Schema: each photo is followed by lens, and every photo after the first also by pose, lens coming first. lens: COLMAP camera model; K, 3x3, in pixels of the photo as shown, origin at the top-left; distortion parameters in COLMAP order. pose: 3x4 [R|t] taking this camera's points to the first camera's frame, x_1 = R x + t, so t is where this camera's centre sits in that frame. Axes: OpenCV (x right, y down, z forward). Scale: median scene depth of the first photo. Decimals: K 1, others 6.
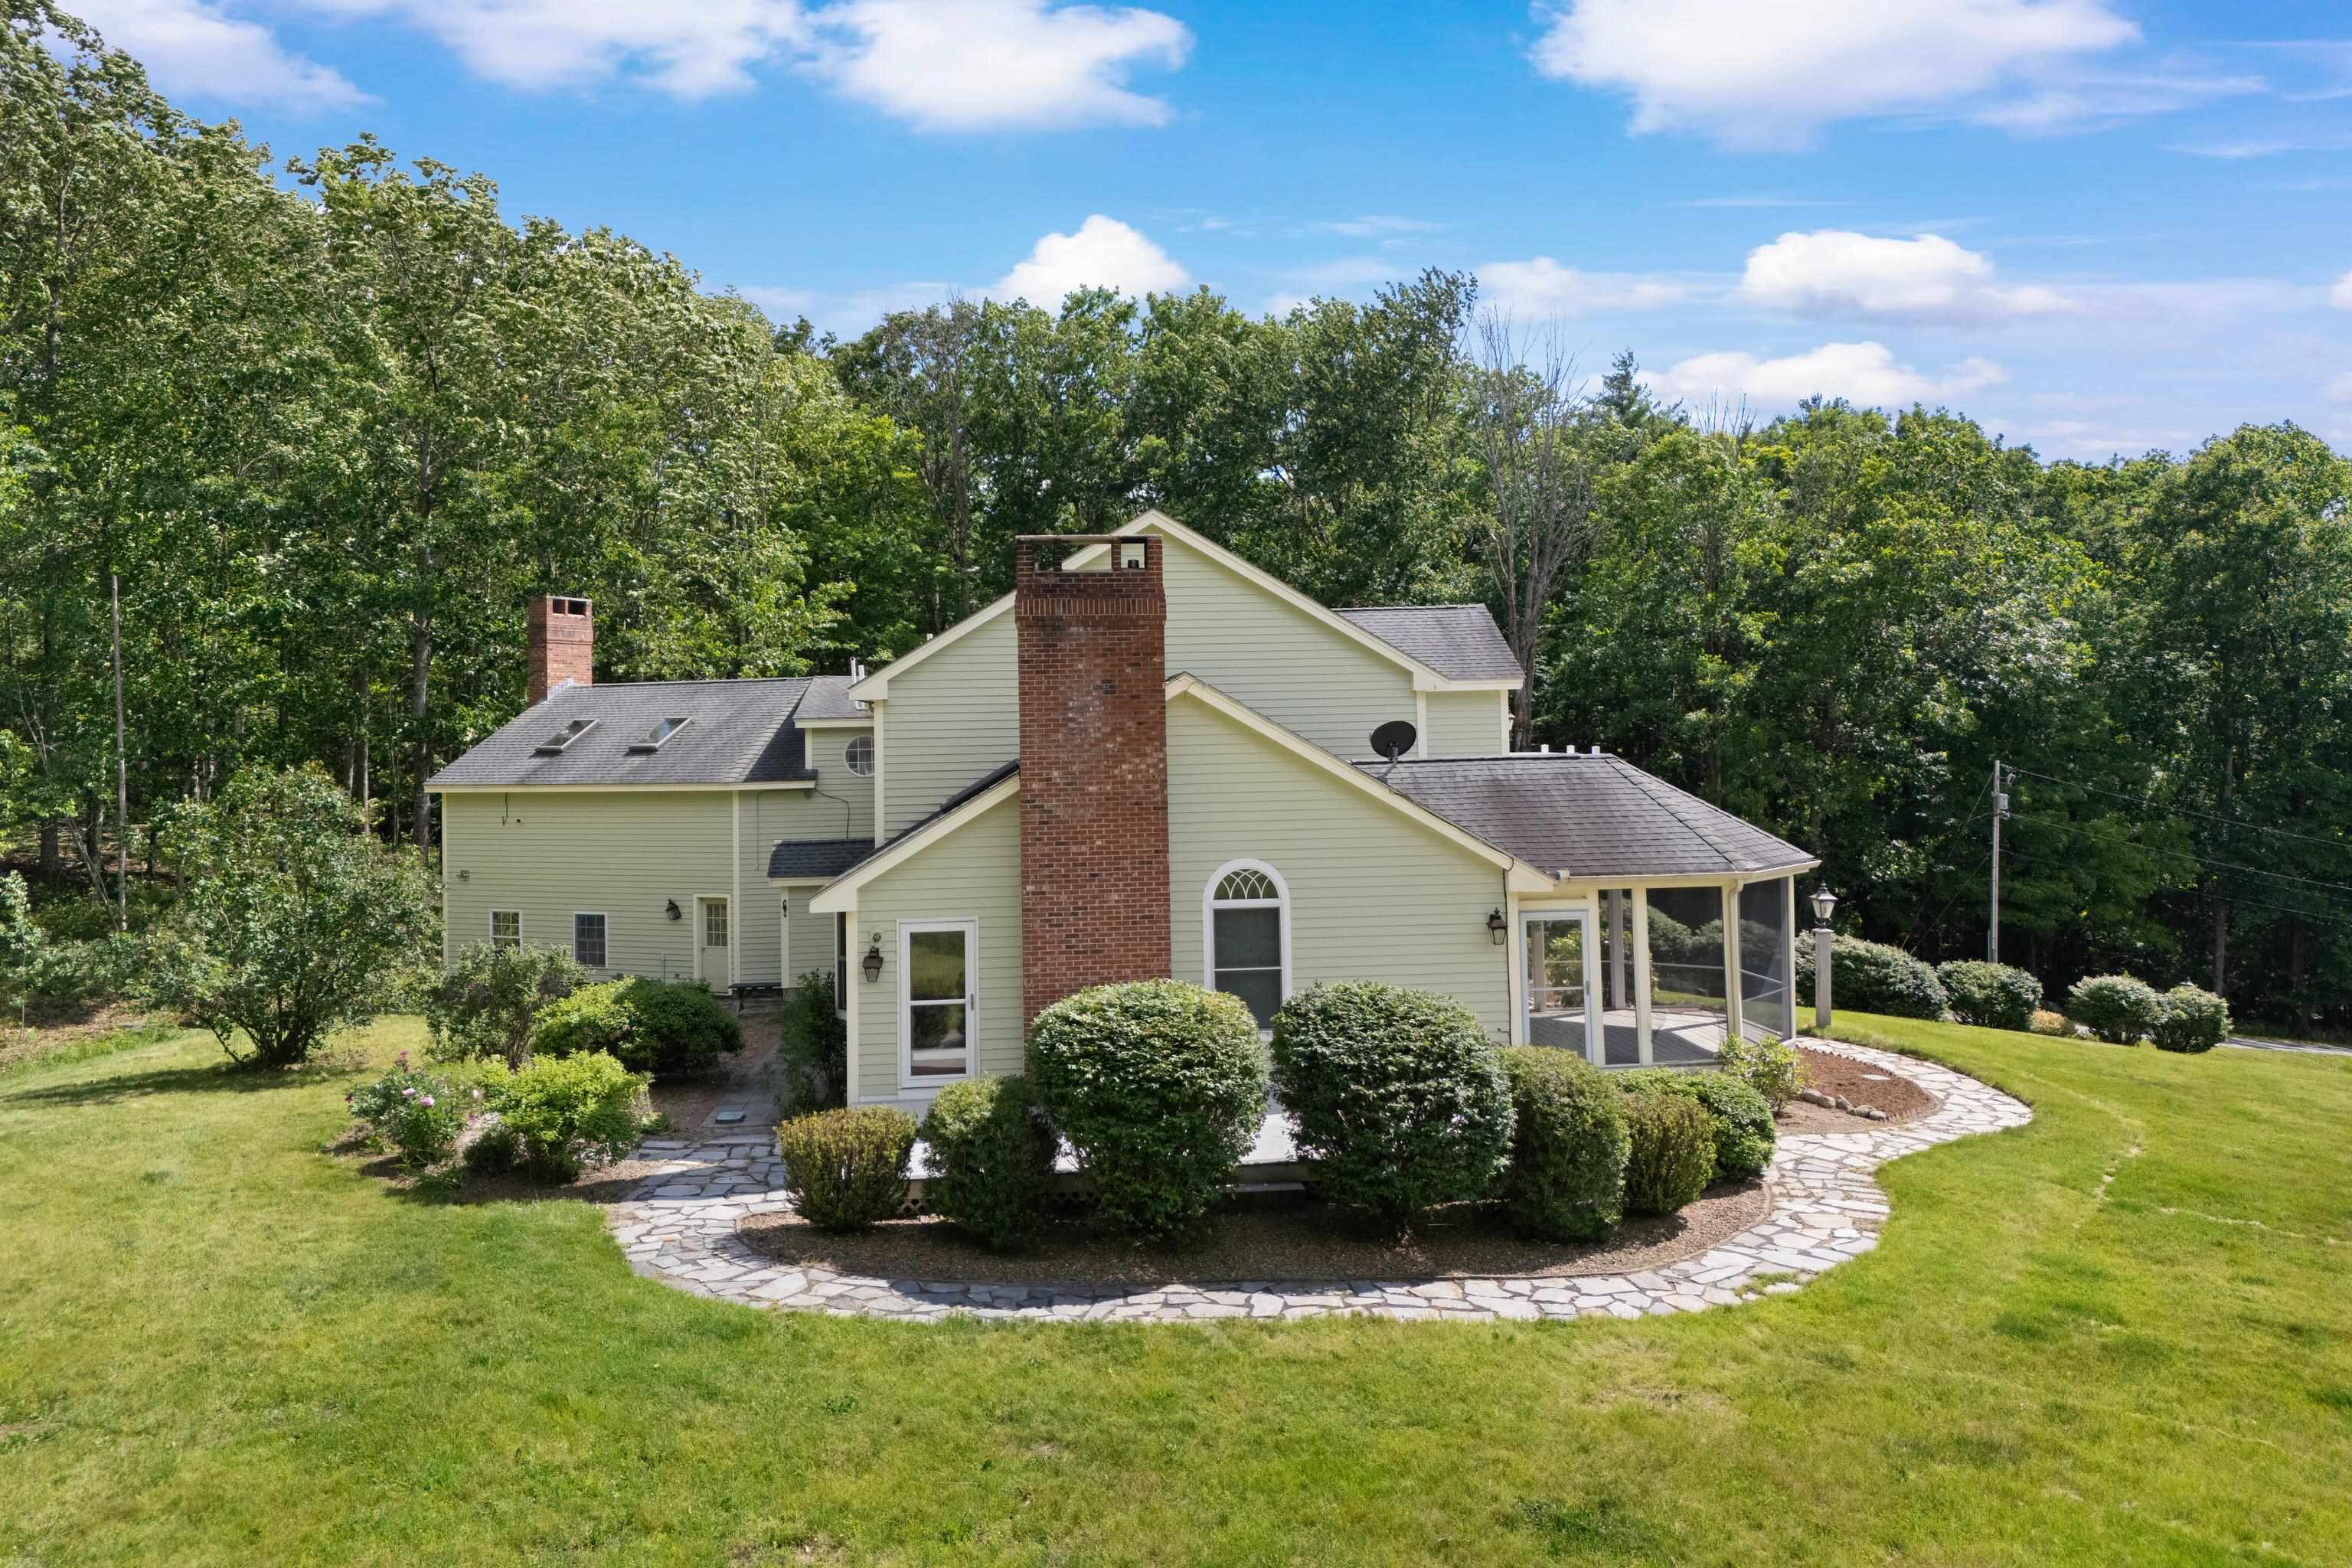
lens RADIAL K [[1664.1, 0, 1186.3], [0, 1664.1, 639.7], [0, 0, 1]] dist [0.071423, -0.063962]
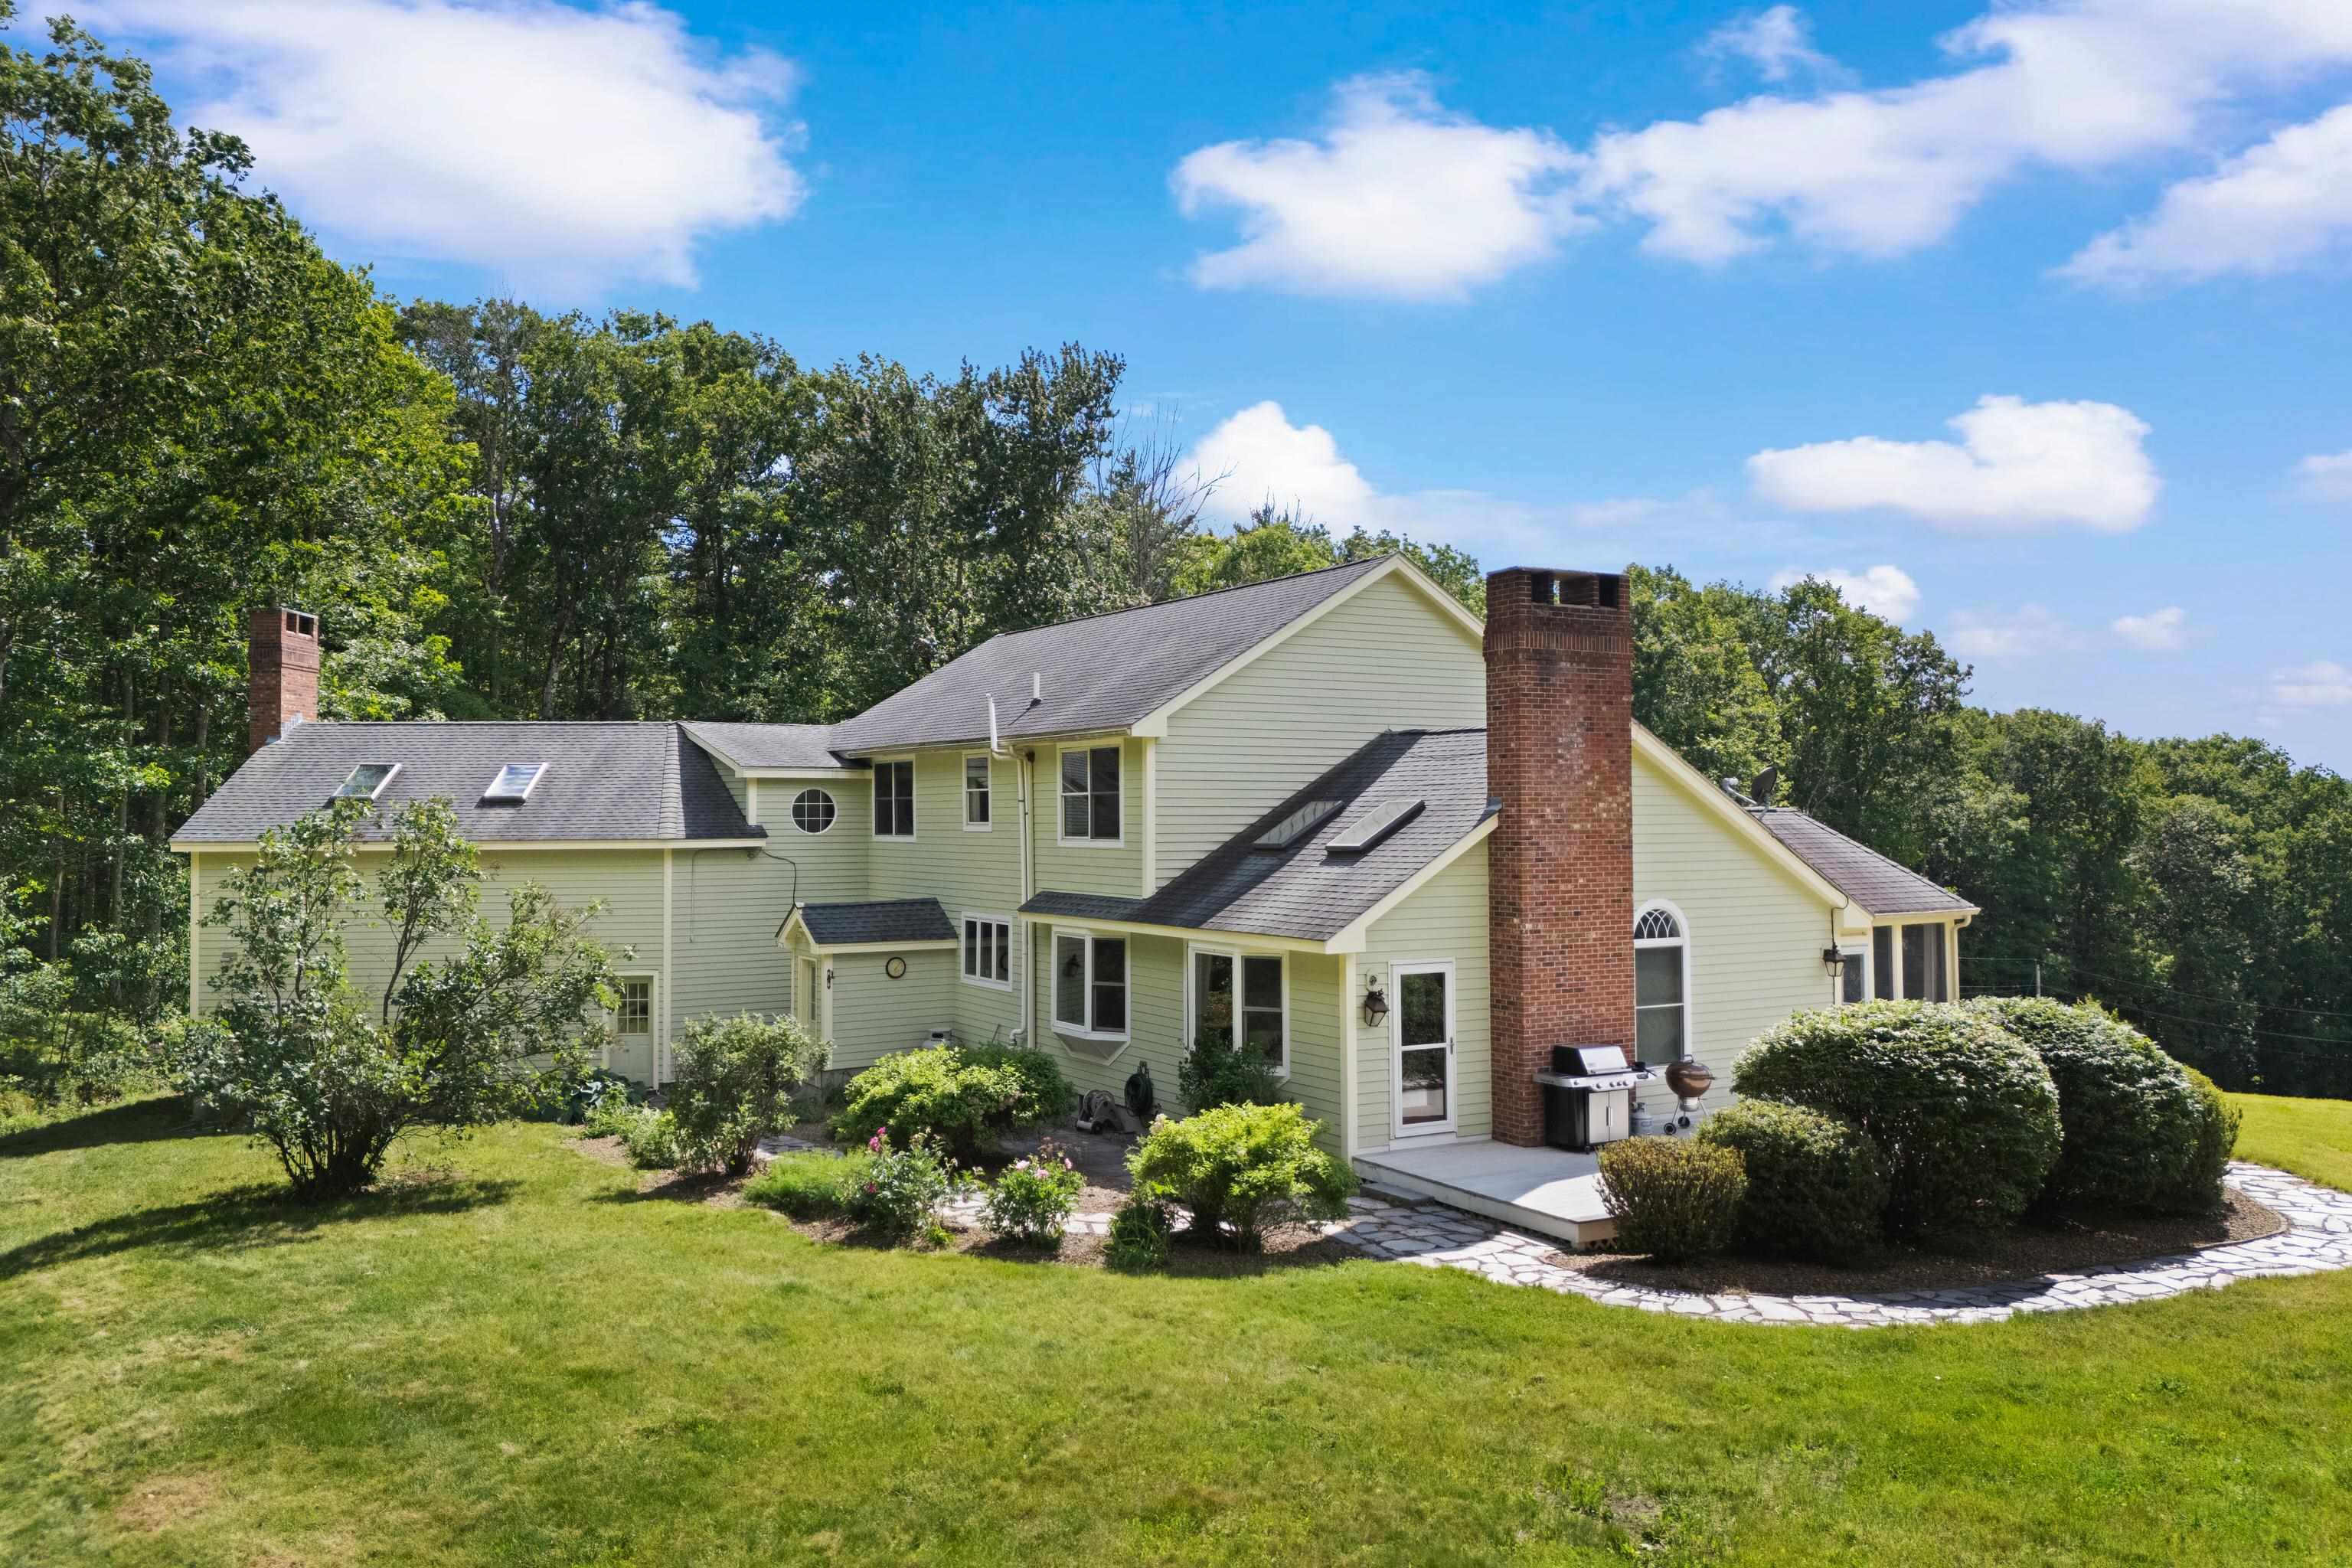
lens RADIAL K [[1709.6, 0, 1175.4], [0, 1709.6, 771.1], [0, 0, 1]] dist [0.074535, -0.071433]
pose [[0.910941, 0.026291, 0.411699, -0.668142], [-0.035467, 0.999263, 0.014662, 0.048314], [-0.411010, -0.027958, 0.911202, 0.164266]]
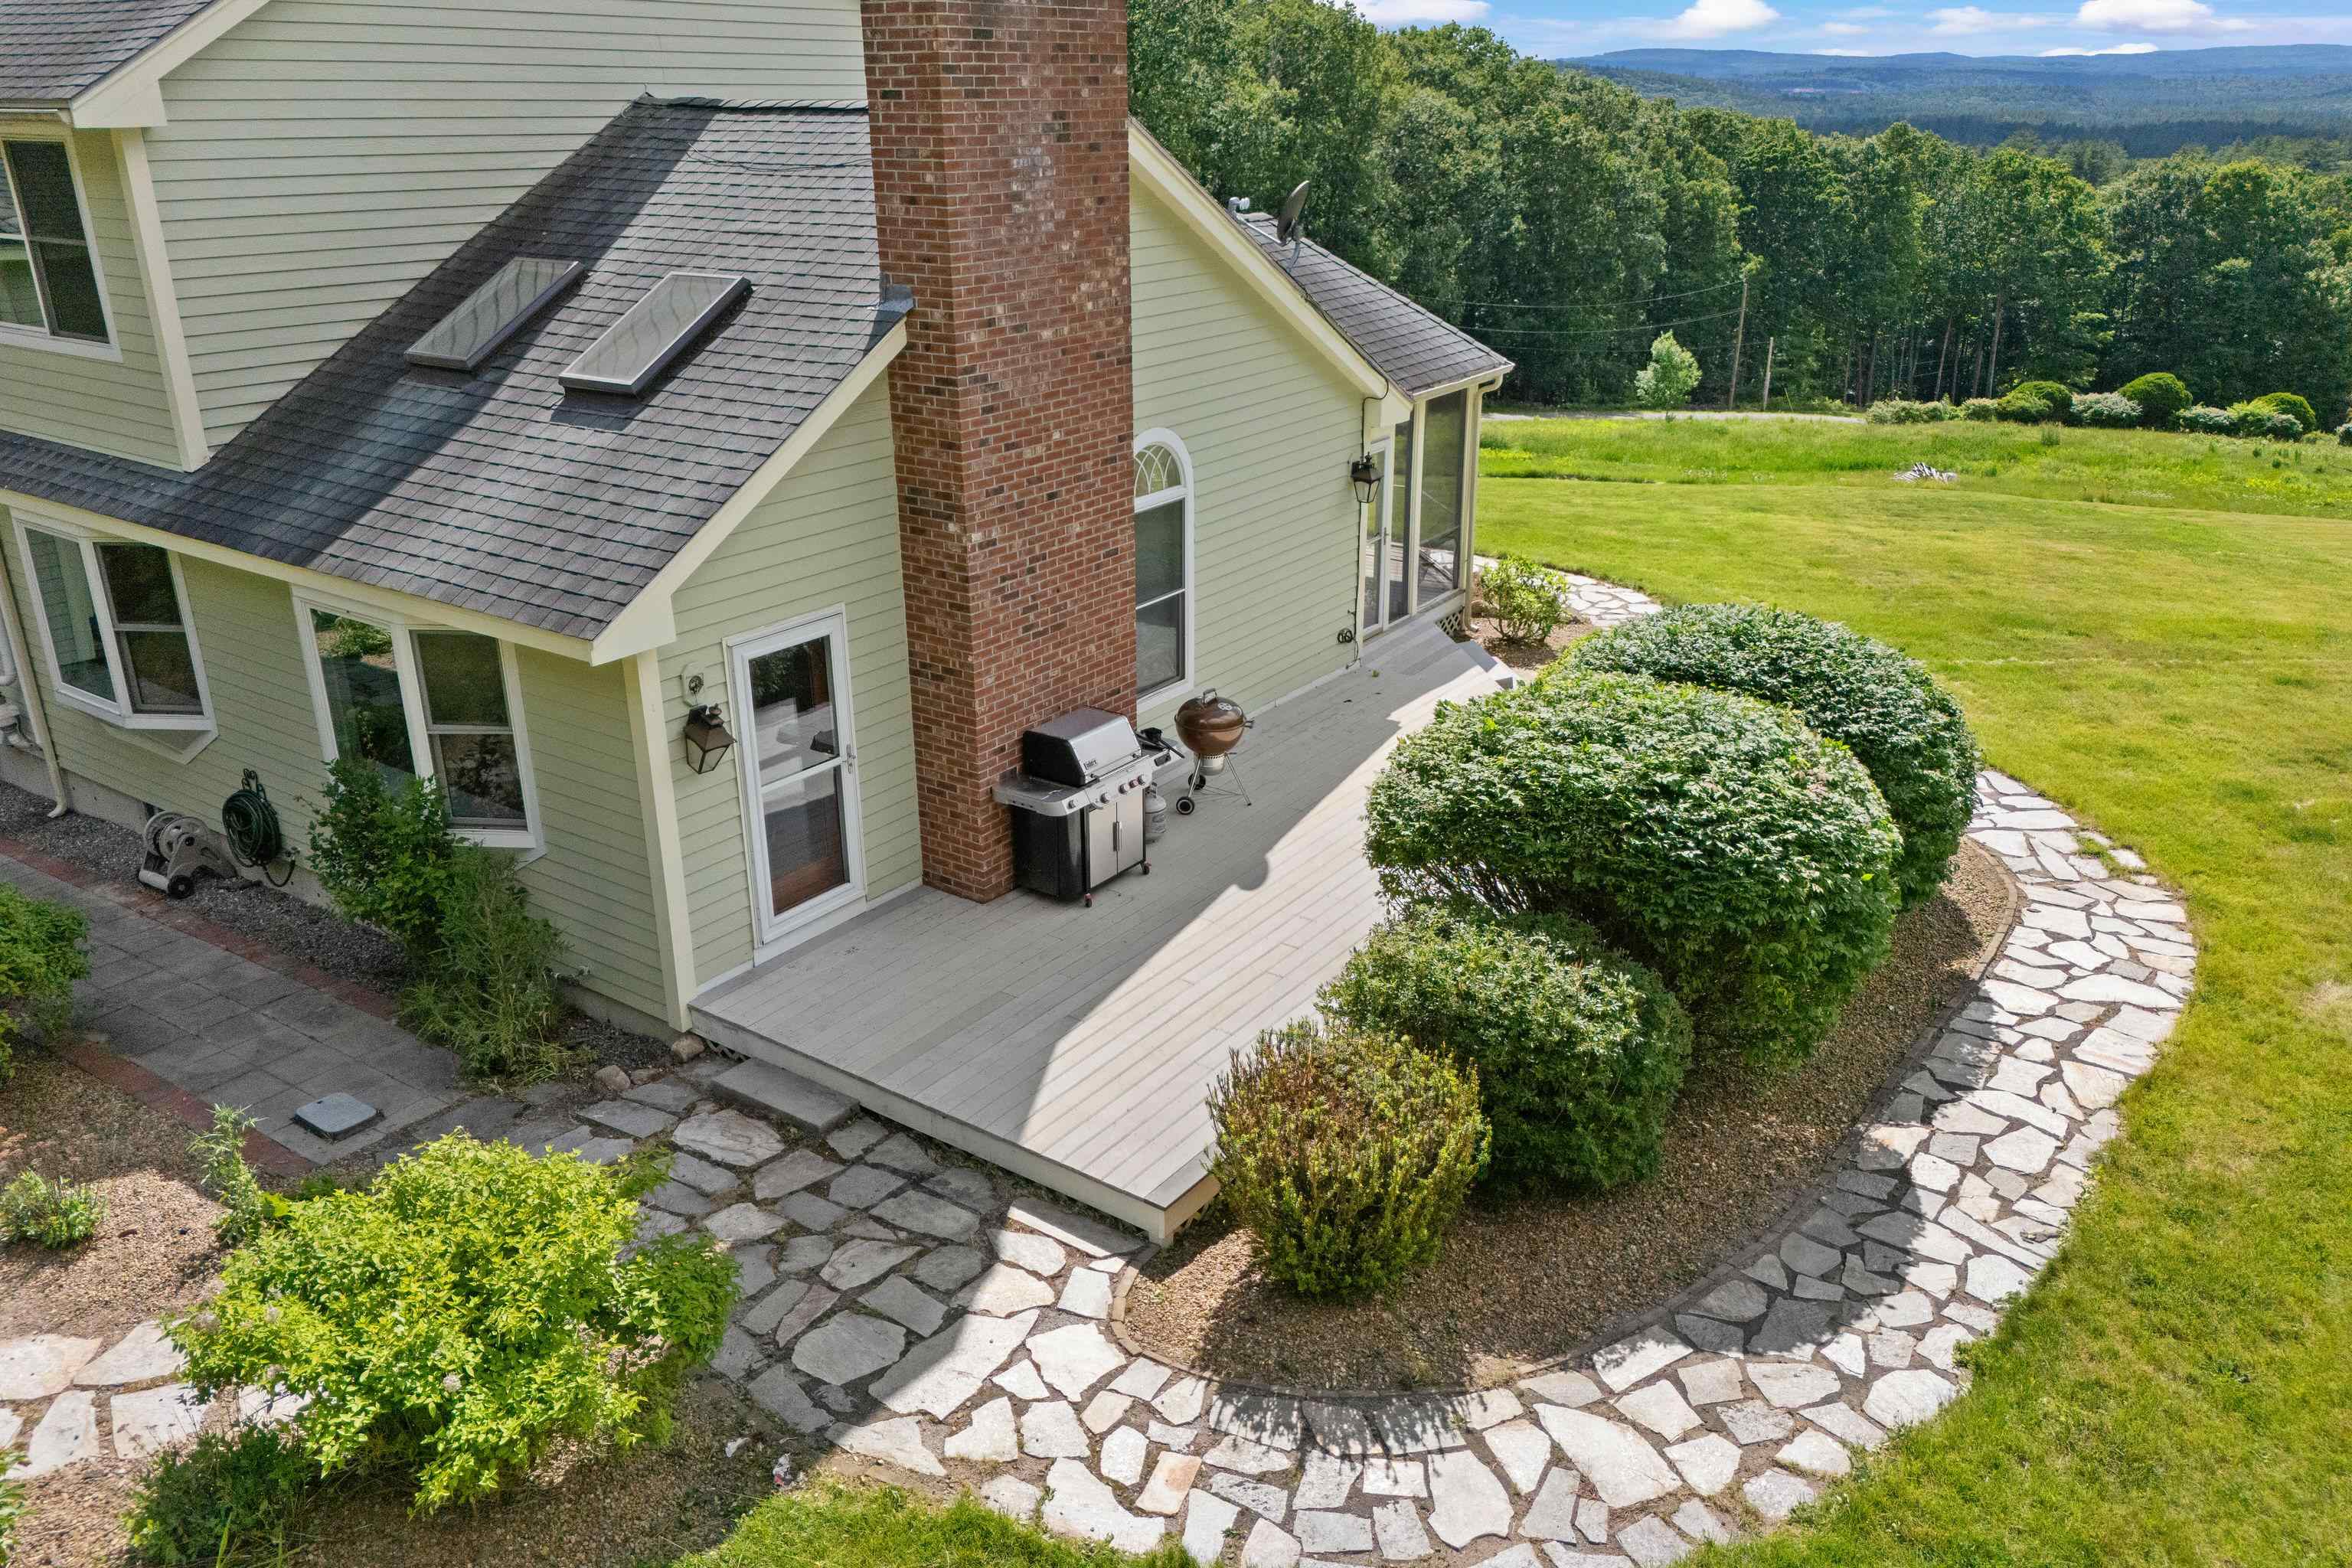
lens RADIAL K [[1709.6, 0, 1175.4], [0, 1709.6, 771.1], [0, 0, 1]] dist [0.074535, -0.071433]
pose [[0.665034, -0.258295, 0.700723, -0.432754], [-0.047226, 0.921862, 0.384631, 0.004794], [-0.745318, -0.288885, 0.600871, 0.577942]]
